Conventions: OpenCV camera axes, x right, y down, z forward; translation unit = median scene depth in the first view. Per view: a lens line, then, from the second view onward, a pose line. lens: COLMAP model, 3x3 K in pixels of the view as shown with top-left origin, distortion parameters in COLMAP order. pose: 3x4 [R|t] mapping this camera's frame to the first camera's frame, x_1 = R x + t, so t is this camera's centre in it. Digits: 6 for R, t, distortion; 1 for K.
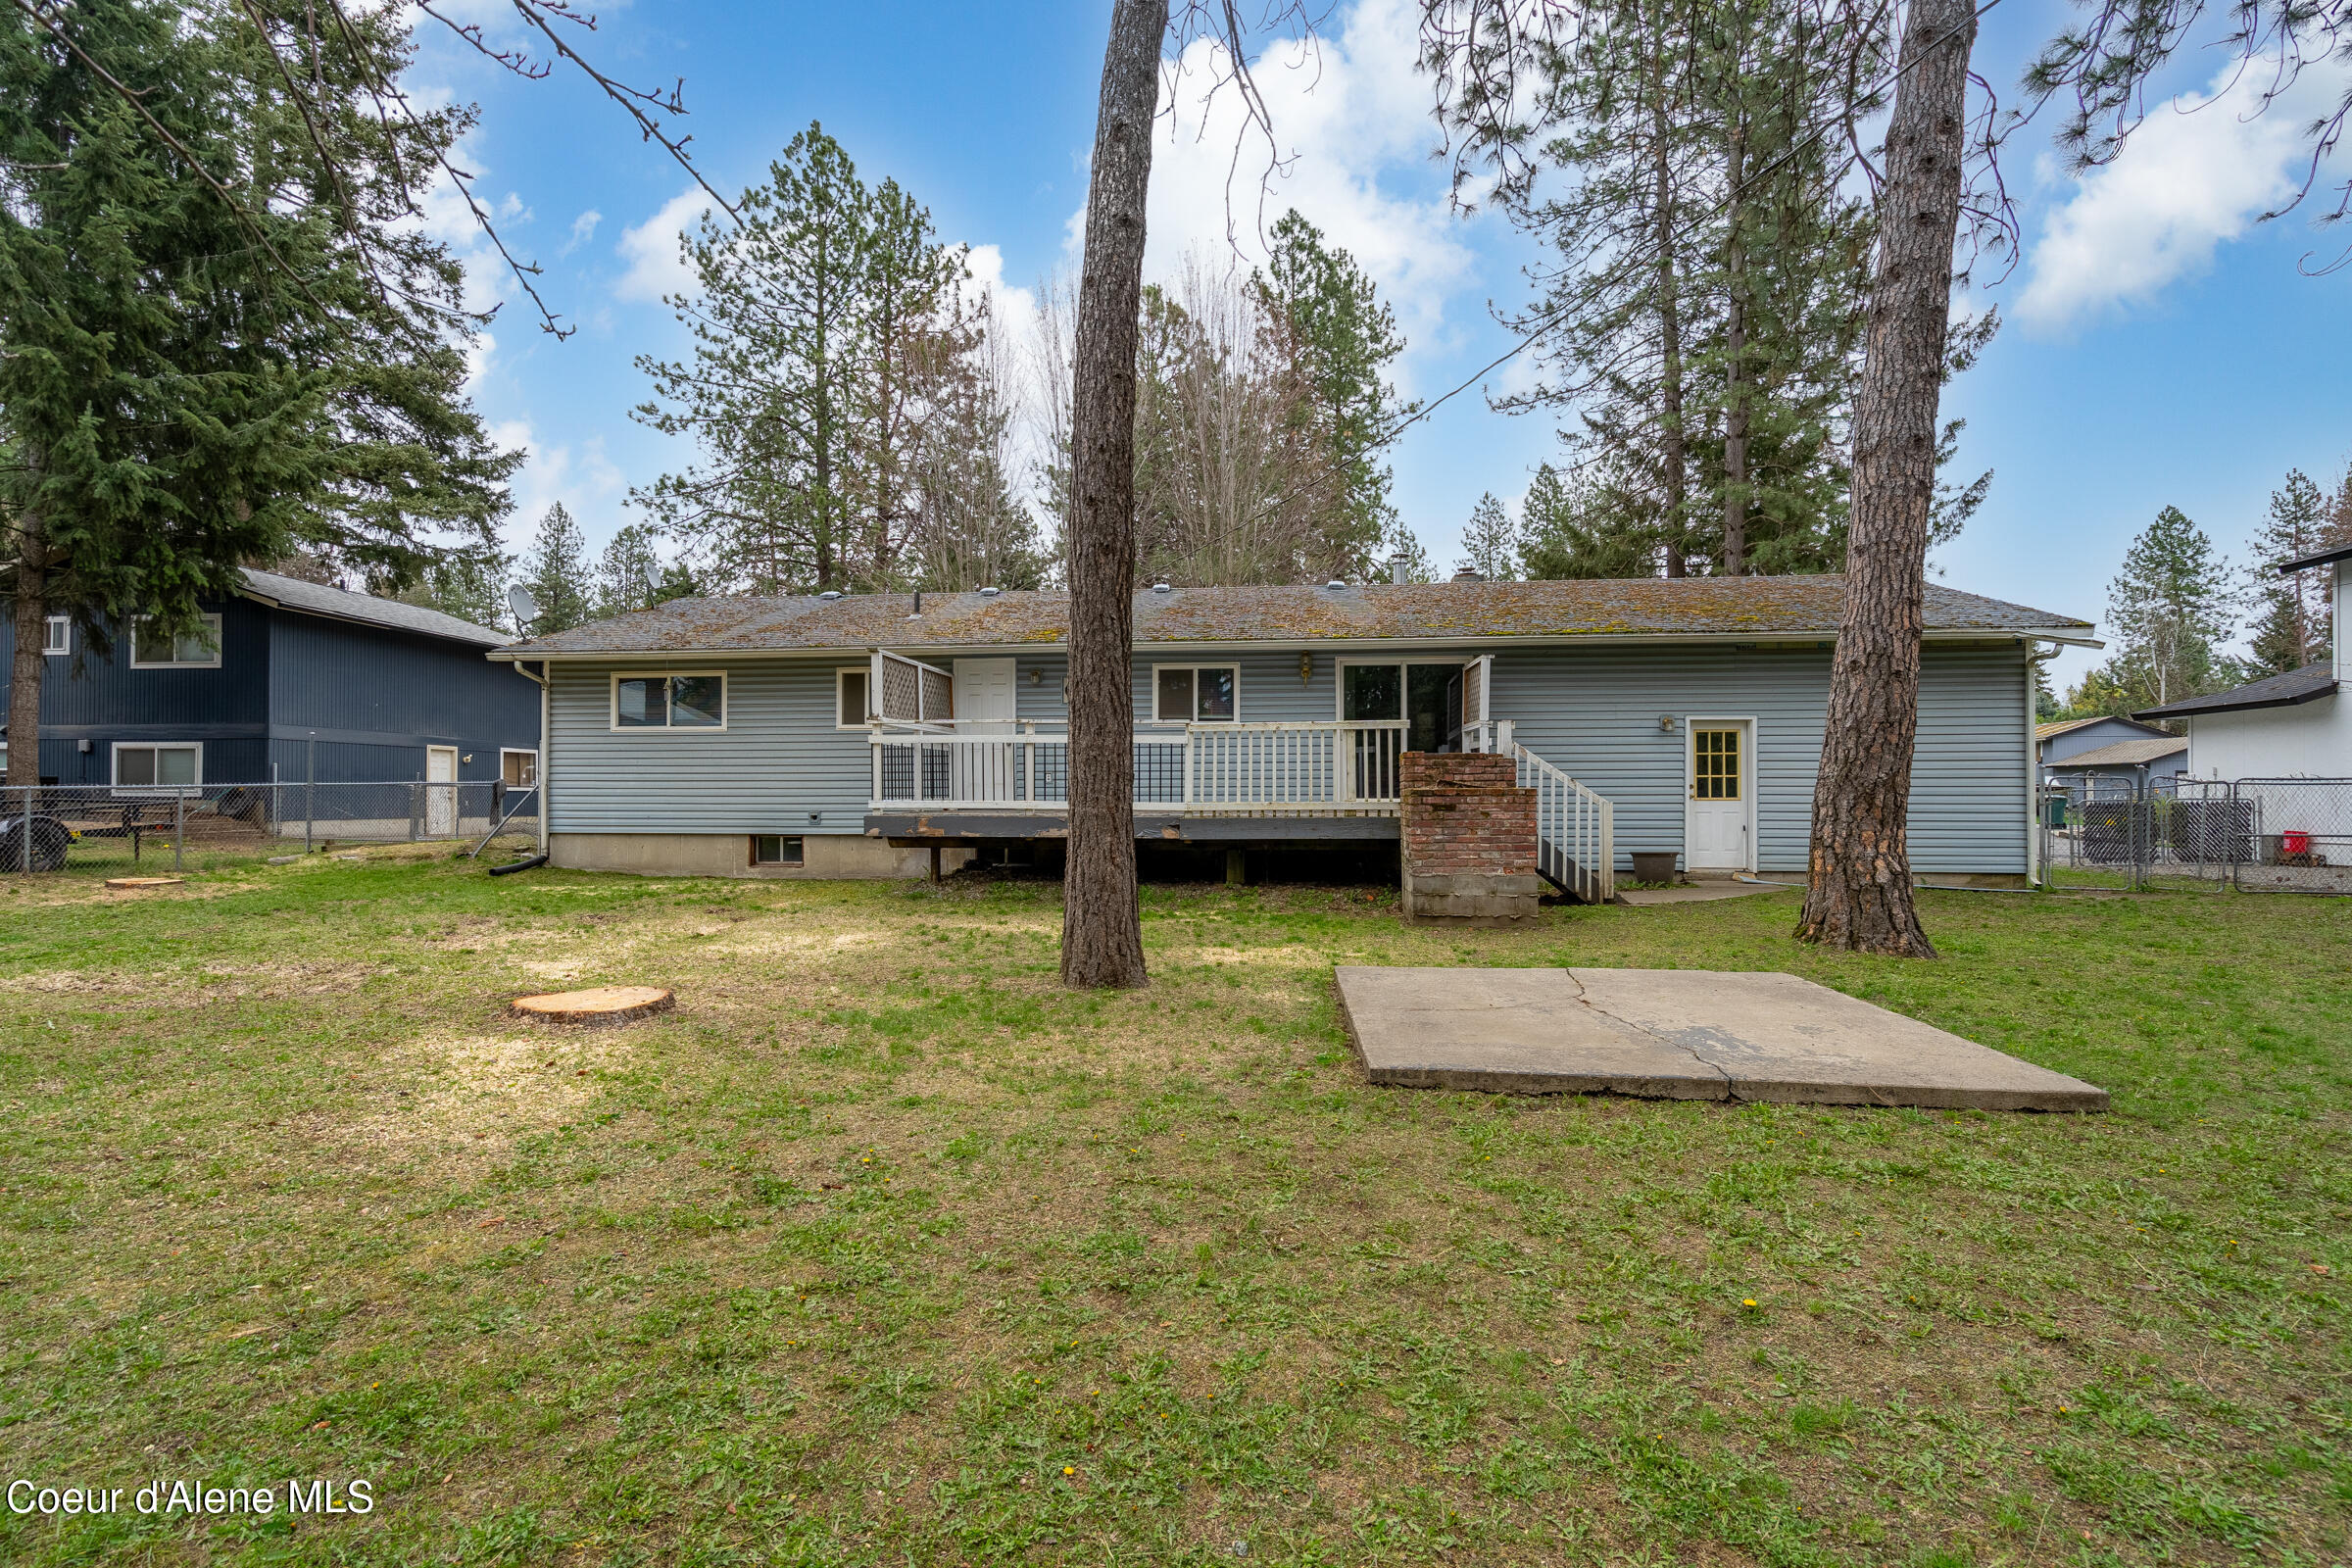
lens RADIAL K [[1107.4, 0, 1176.0], [0, 1107.4, 784.0], [0, 0, 1]] dist [-0.005822, -0.000494]
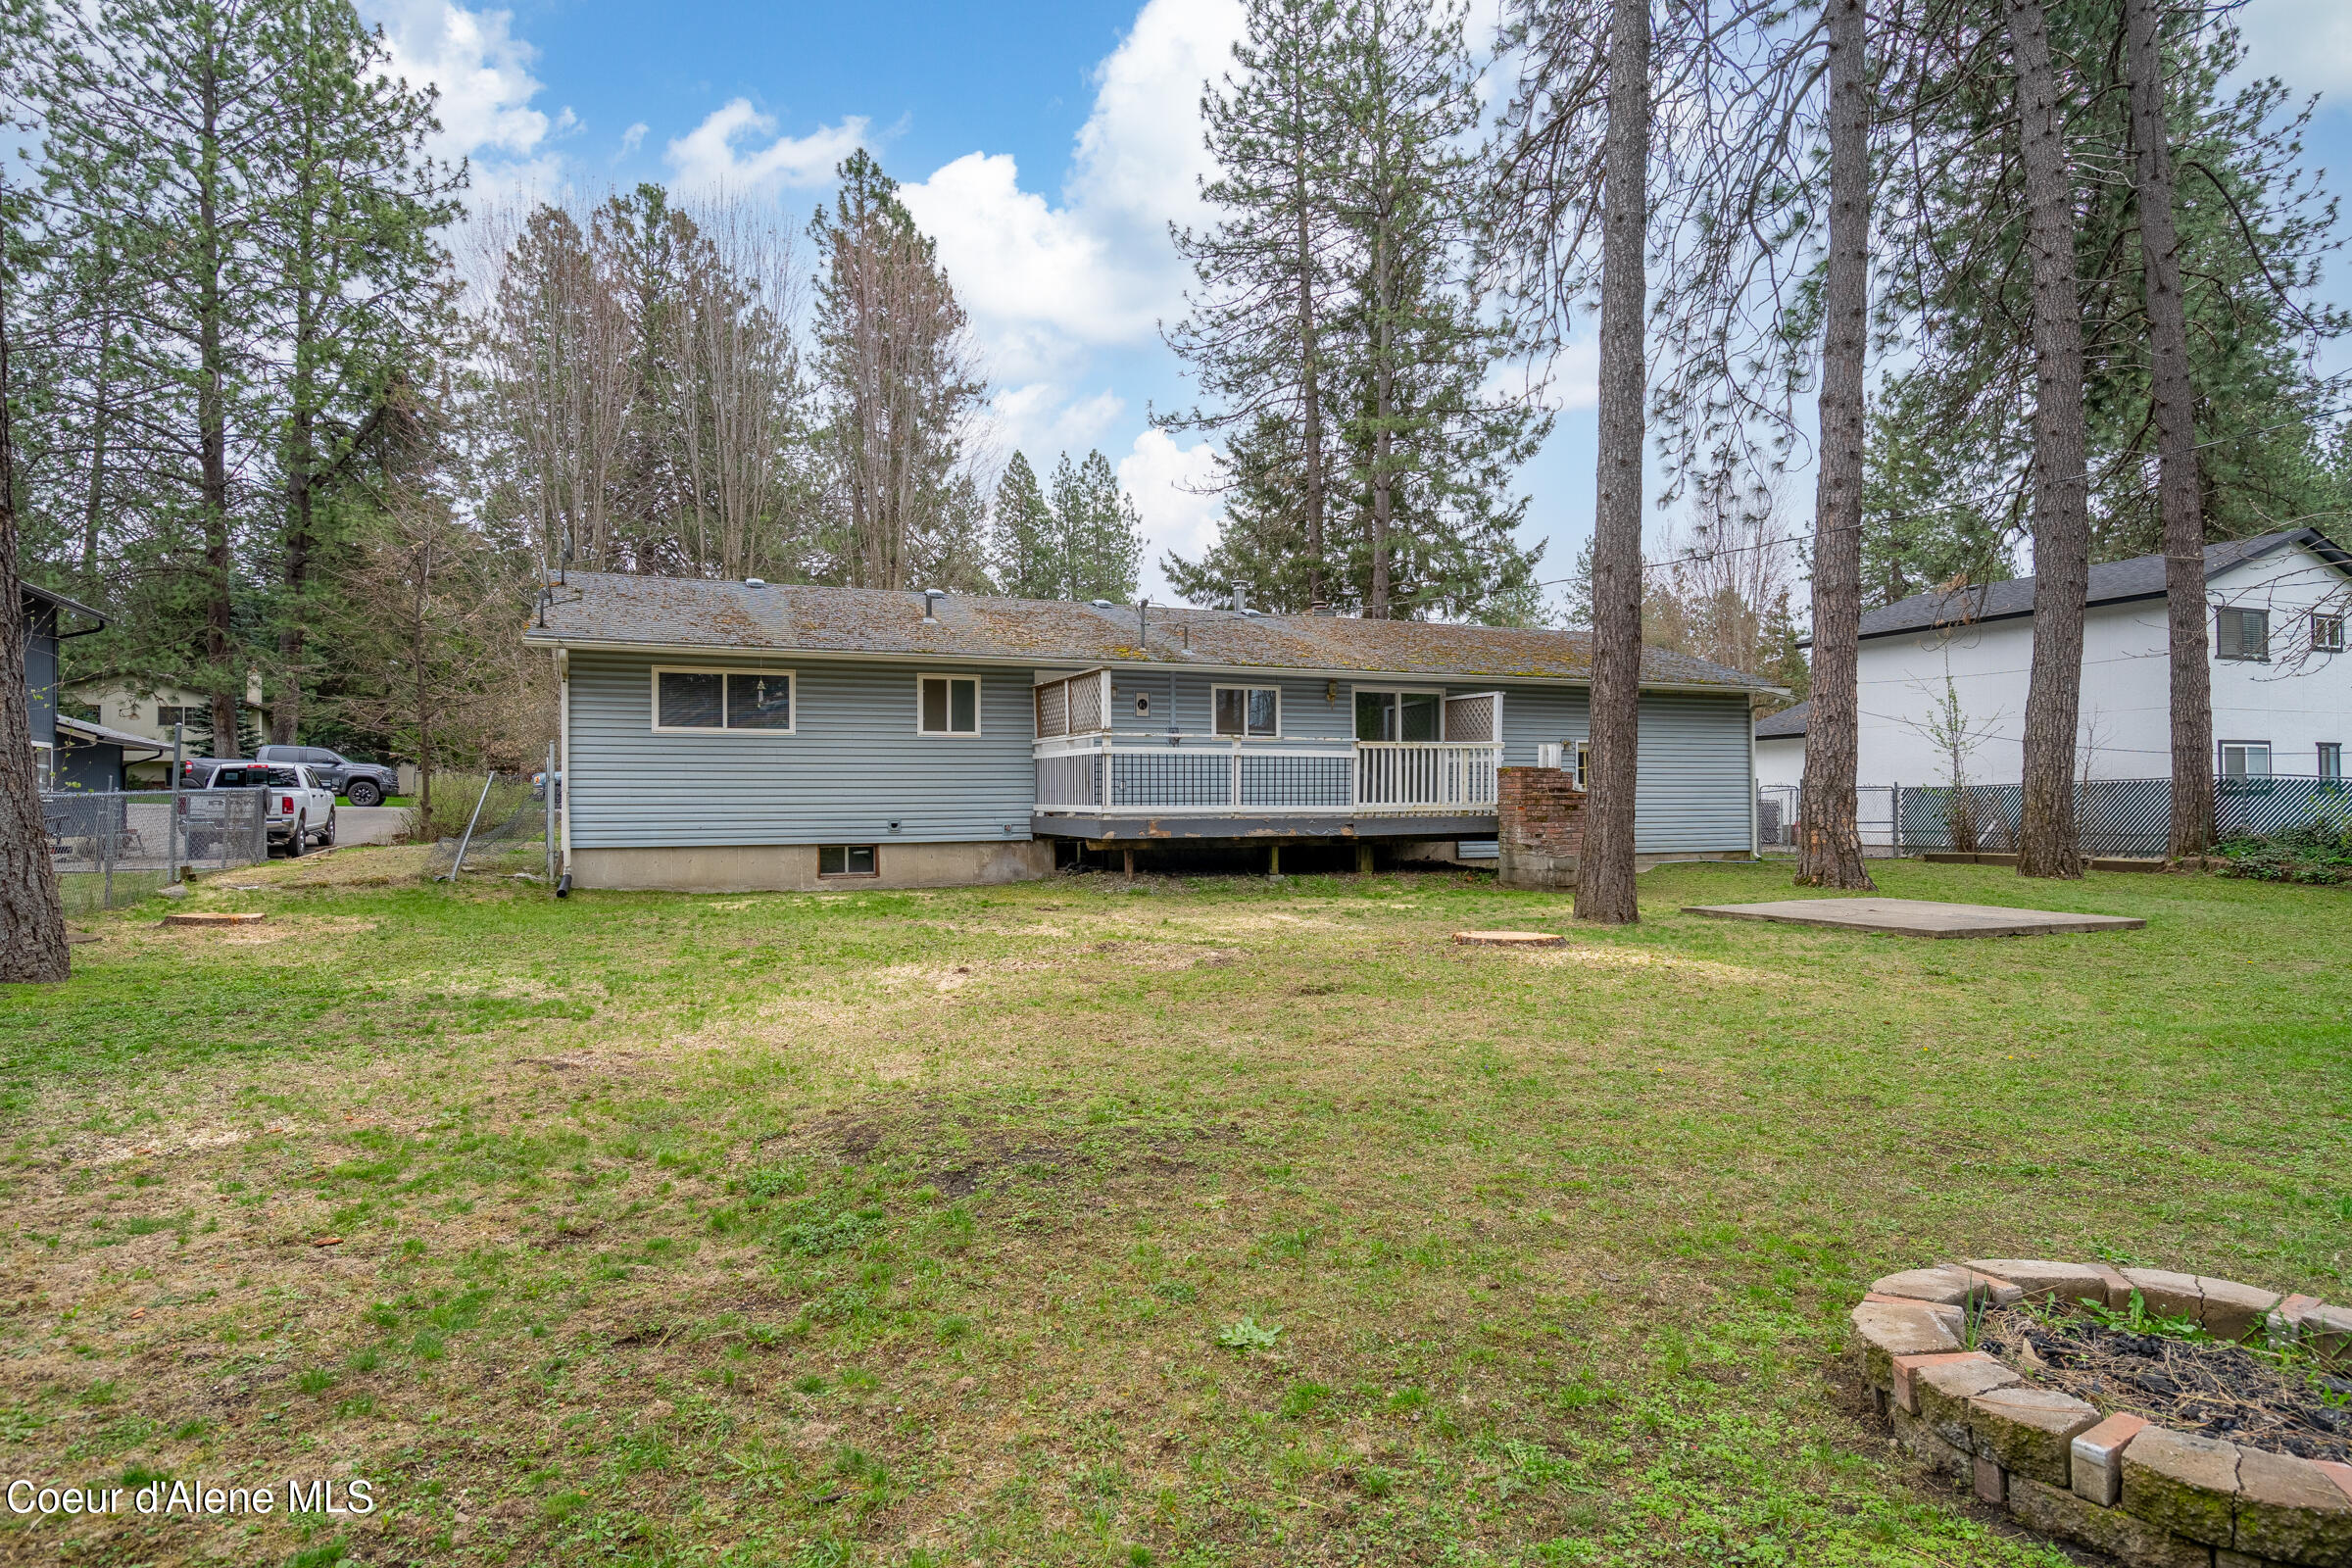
lens RADIAL K [[1285.2, 0, 1176.0], [0, 1285.2, 784.0], [0, 0, 1]] dist [0.004870, 0.001321]
pose [[0.866443, 0.001376, 0.499274, -0.584672], [0.001060, 0.999989, -0.004596, -0.000734], [-0.499275, 0.004511, 0.866432, -0.088601]]
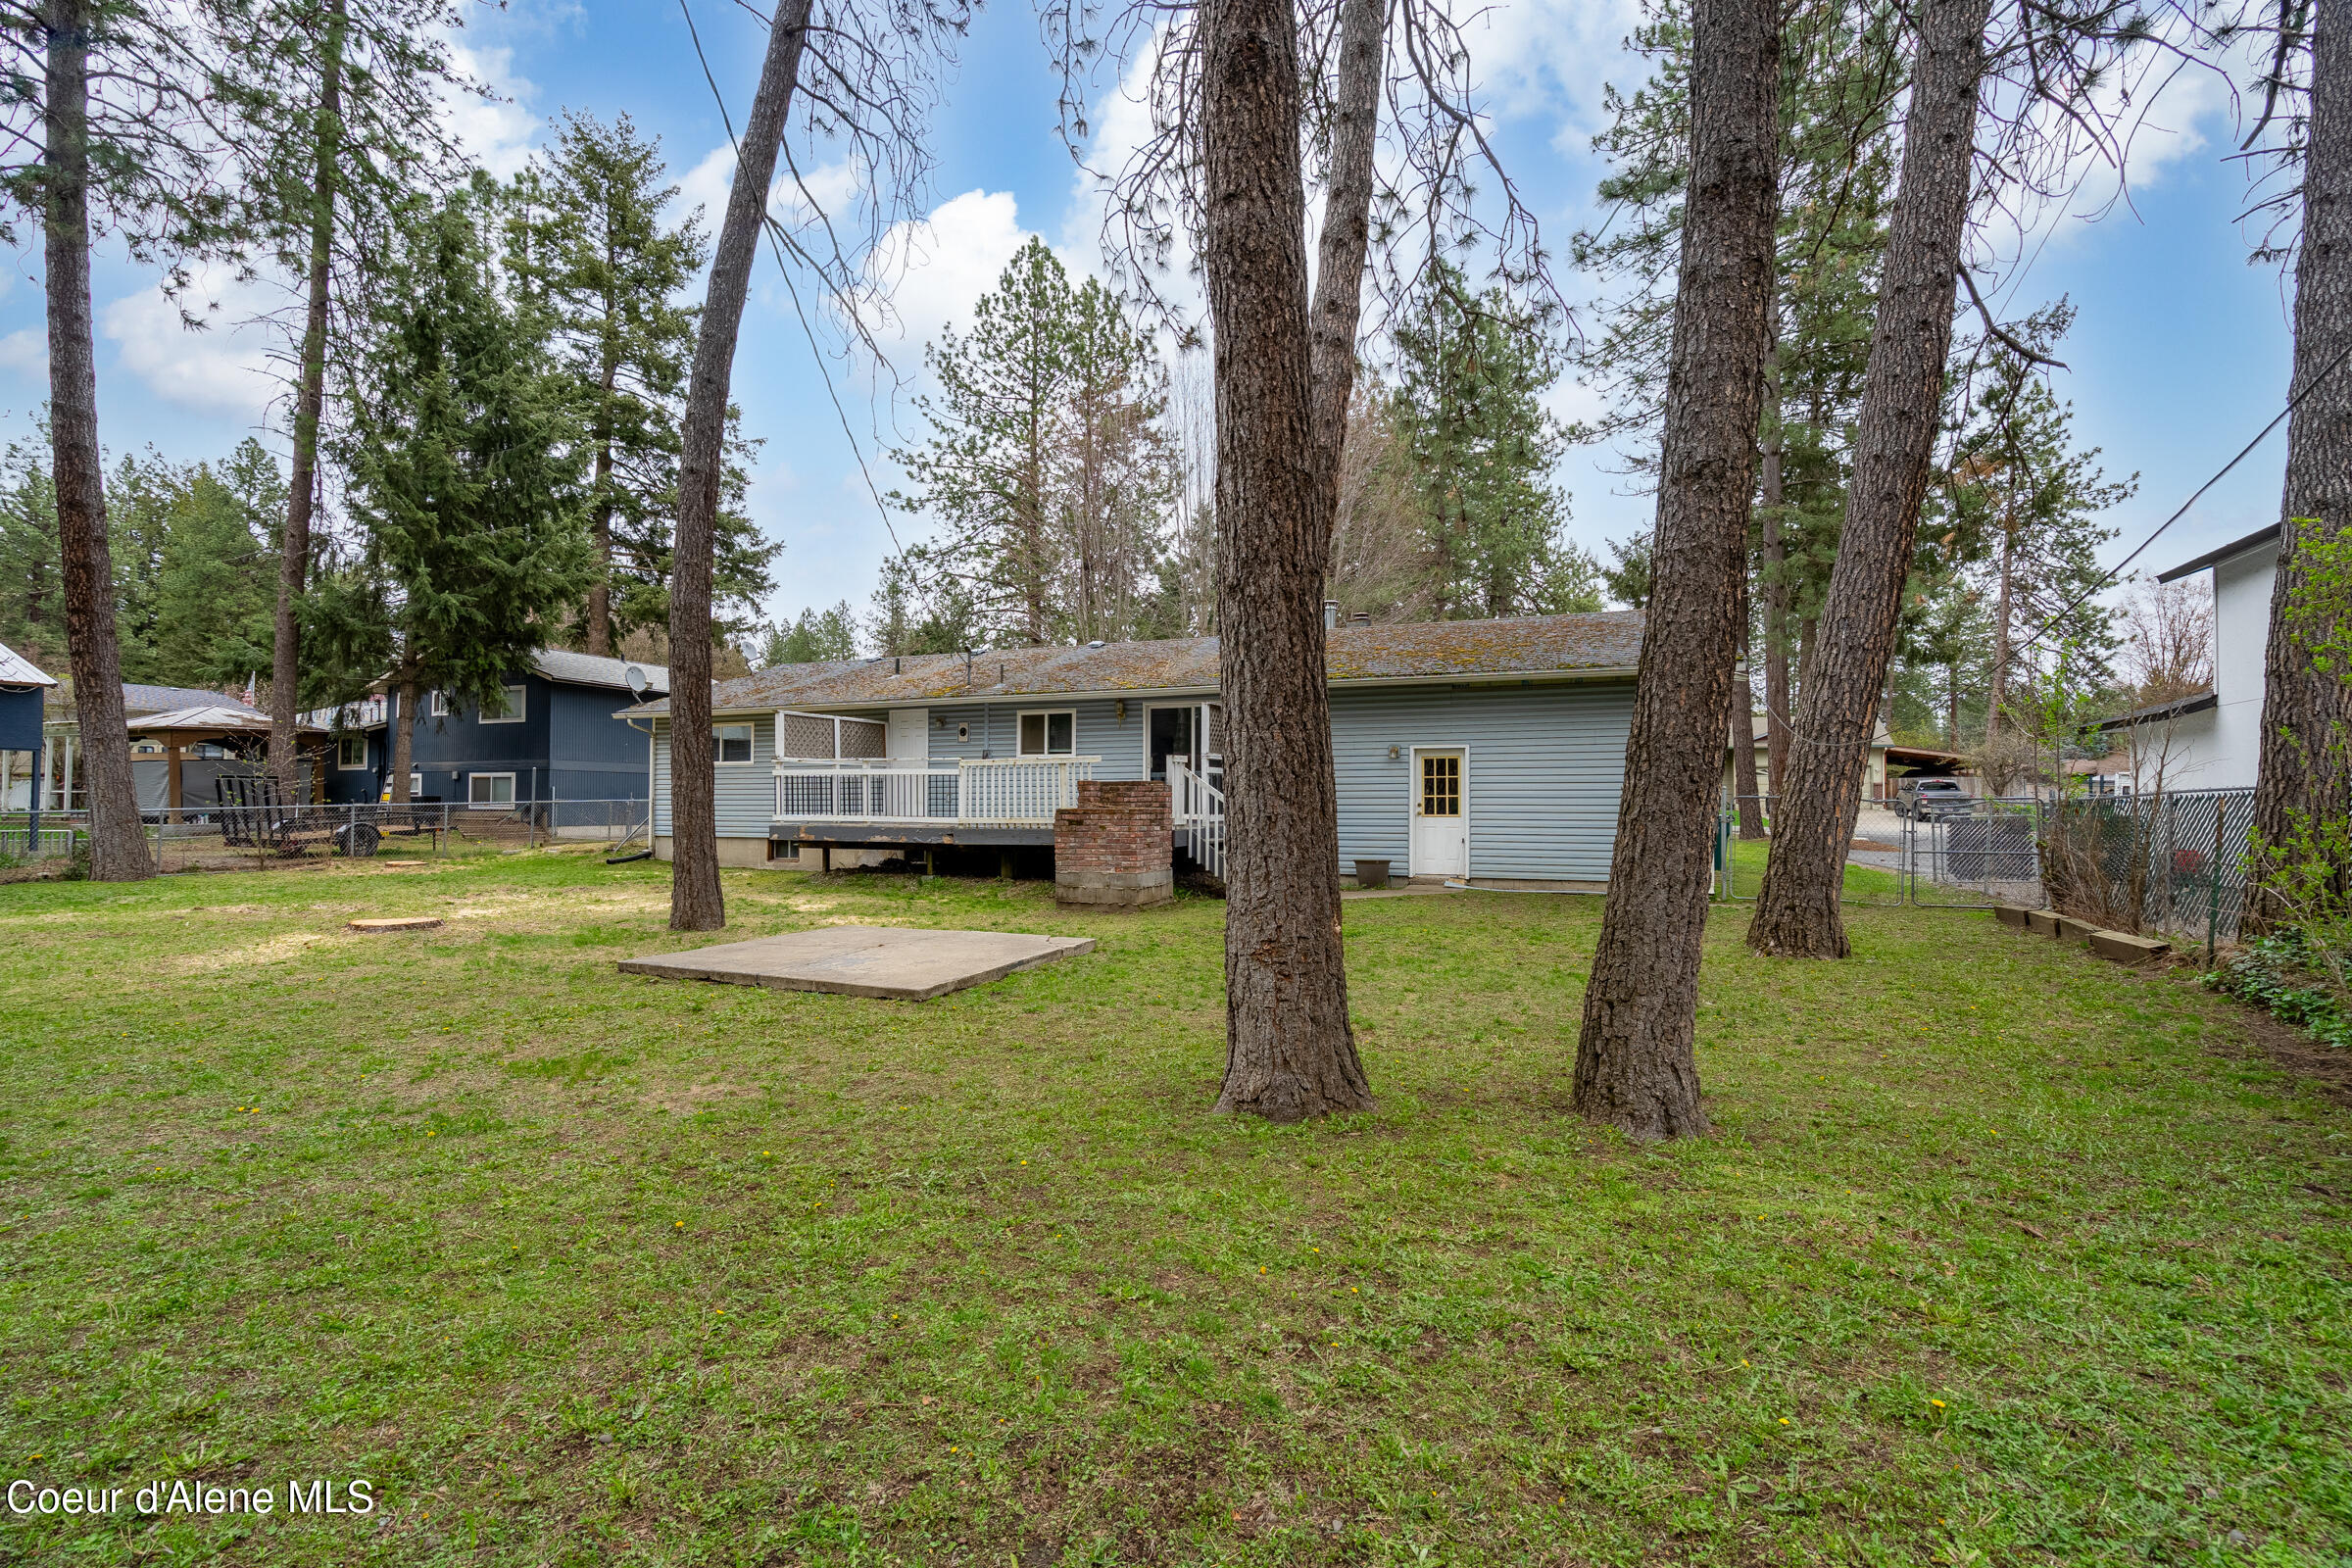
lens RADIAL K [[1067.0, 0, 1176.0], [0, 1067.0, 784.0], [0, 0, 1]] dist [-0.019329, -0.000044]
pose [[0.960010, -0.005025, -0.279922, 0.428577], [0.002094, 0.999940, -0.010770, -0.006776], [0.279959, 0.009753, 0.959962, -0.133406]]
